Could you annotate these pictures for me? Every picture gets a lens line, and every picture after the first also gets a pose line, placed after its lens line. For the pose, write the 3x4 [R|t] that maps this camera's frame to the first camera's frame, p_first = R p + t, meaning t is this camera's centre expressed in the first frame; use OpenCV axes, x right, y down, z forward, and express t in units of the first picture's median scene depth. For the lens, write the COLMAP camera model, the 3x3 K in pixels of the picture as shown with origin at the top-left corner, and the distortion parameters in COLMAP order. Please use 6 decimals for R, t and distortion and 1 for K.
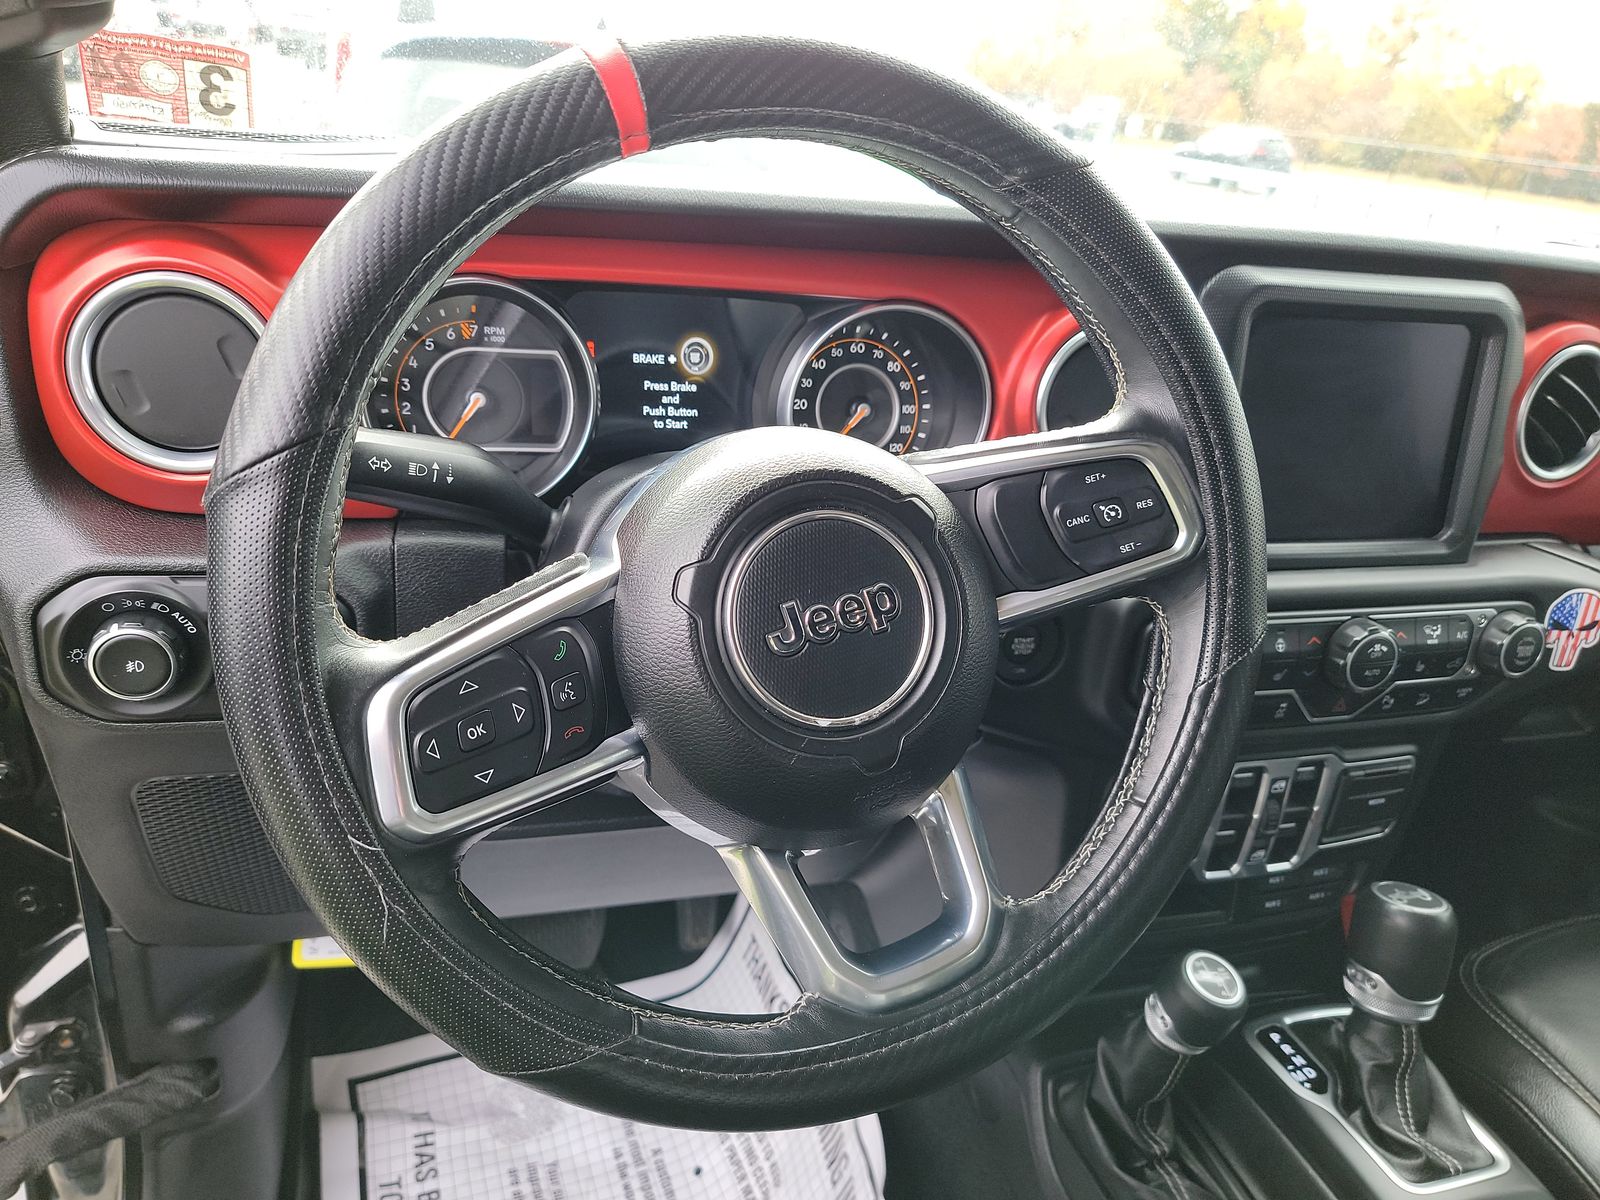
lens RADIAL K [[1131.4, 0, 793.9], [0, 1131.4, 590.0], [0, 0, 1]] dist [0.048951, -0.029163]
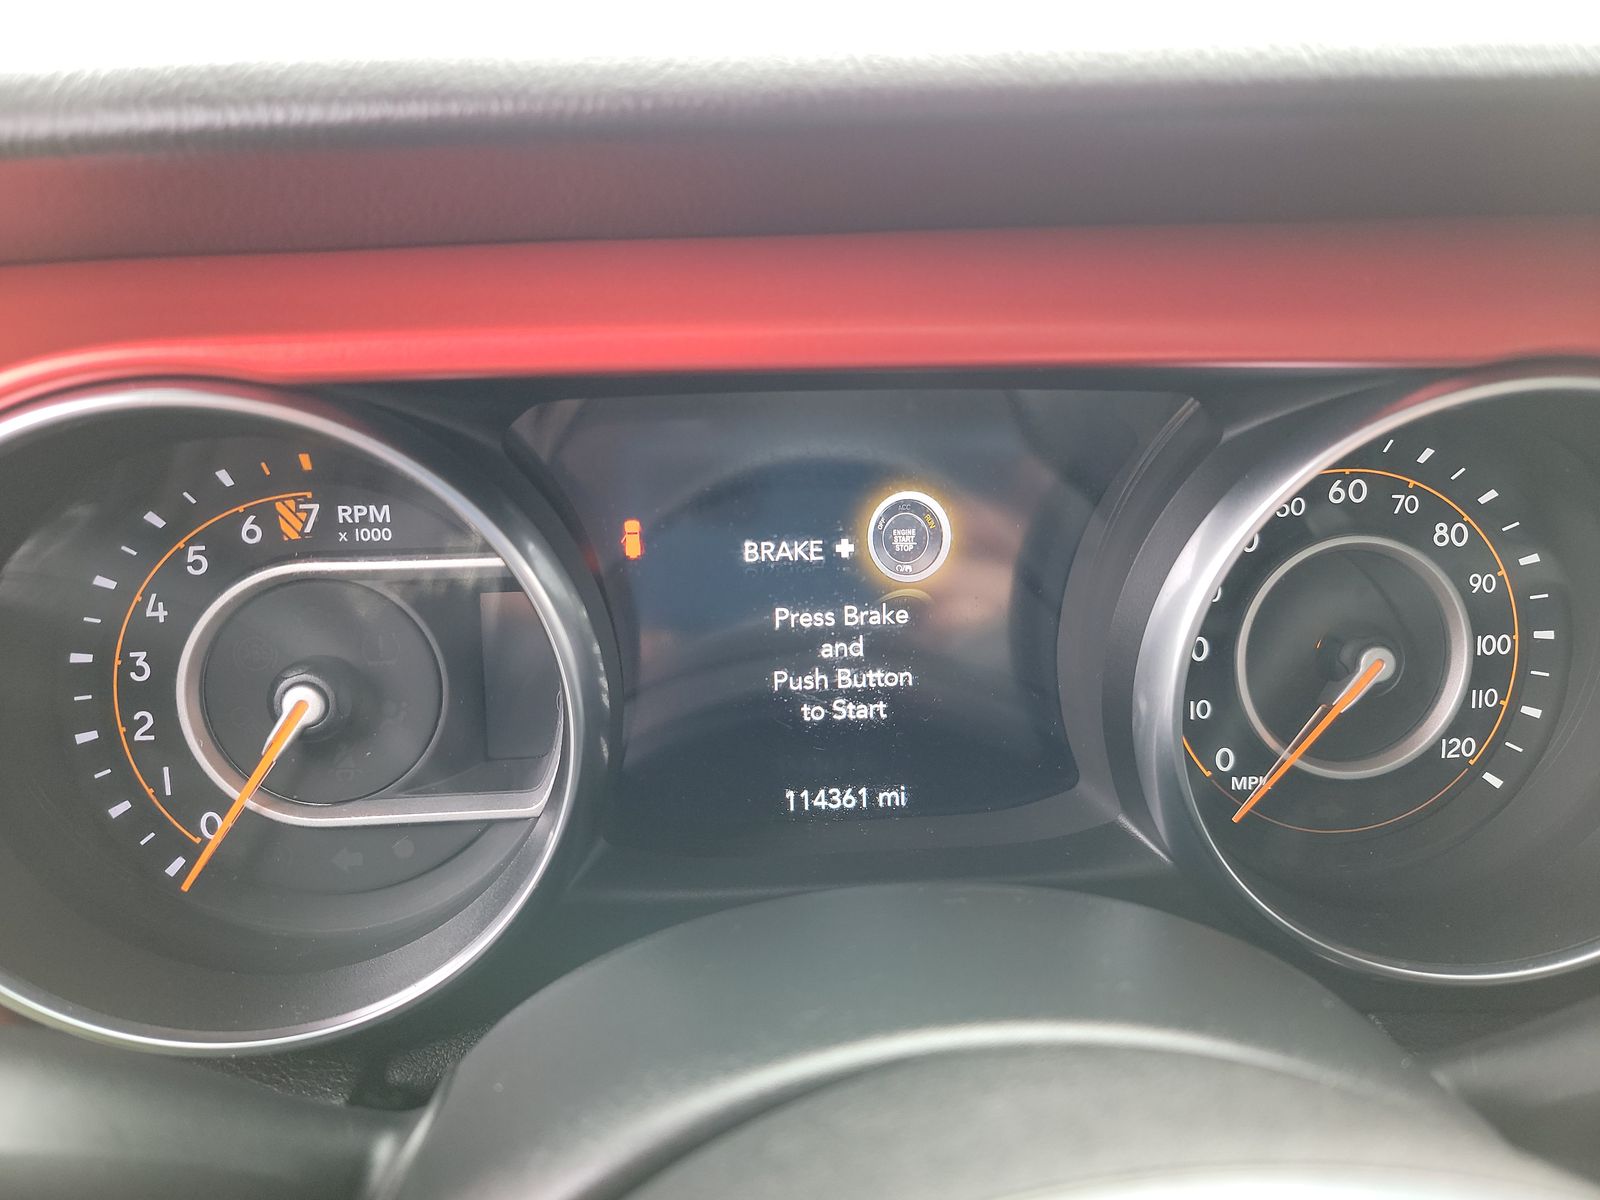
lens RADIAL K [[1131.4, 0, 816.4], [0, 1131.4, 595.7], [0, 0, 1]] dist [0.048951, -0.029163]
pose [[0.966499, -0.014191, -0.256279, -0.015992], [0.002456, 0.998936, -0.046053, -0.160274], [0.256660, 0.043881, 0.965505, 0.588375]]
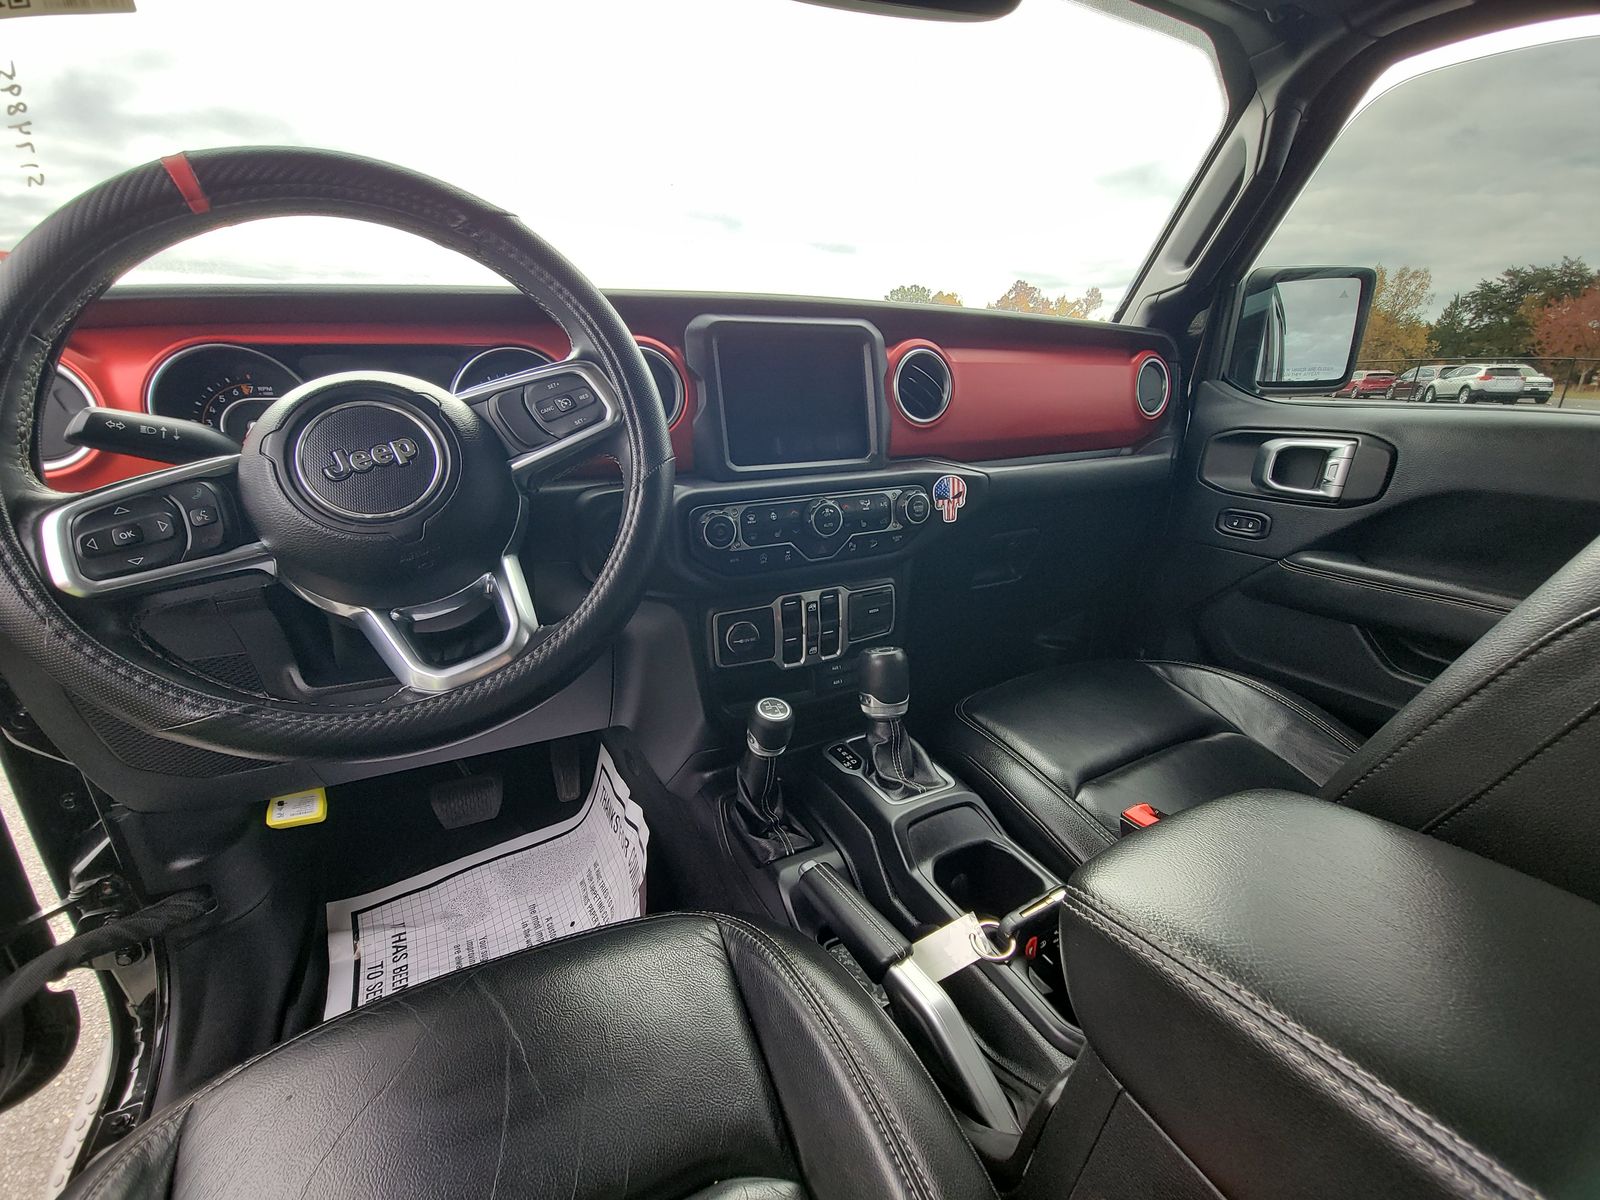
lens RADIAL K [[655.8, 0, 791.9], [0, 655.8, 598.8], [0, 0, 1]] dist [0.003016, -0.000038]
pose [[0.982893, -0.158513, 0.093782, 0.334590], [0.165706, 0.983349, -0.074613, 0.258963], [-0.080393, 0.088876, 0.992793, -0.026677]]
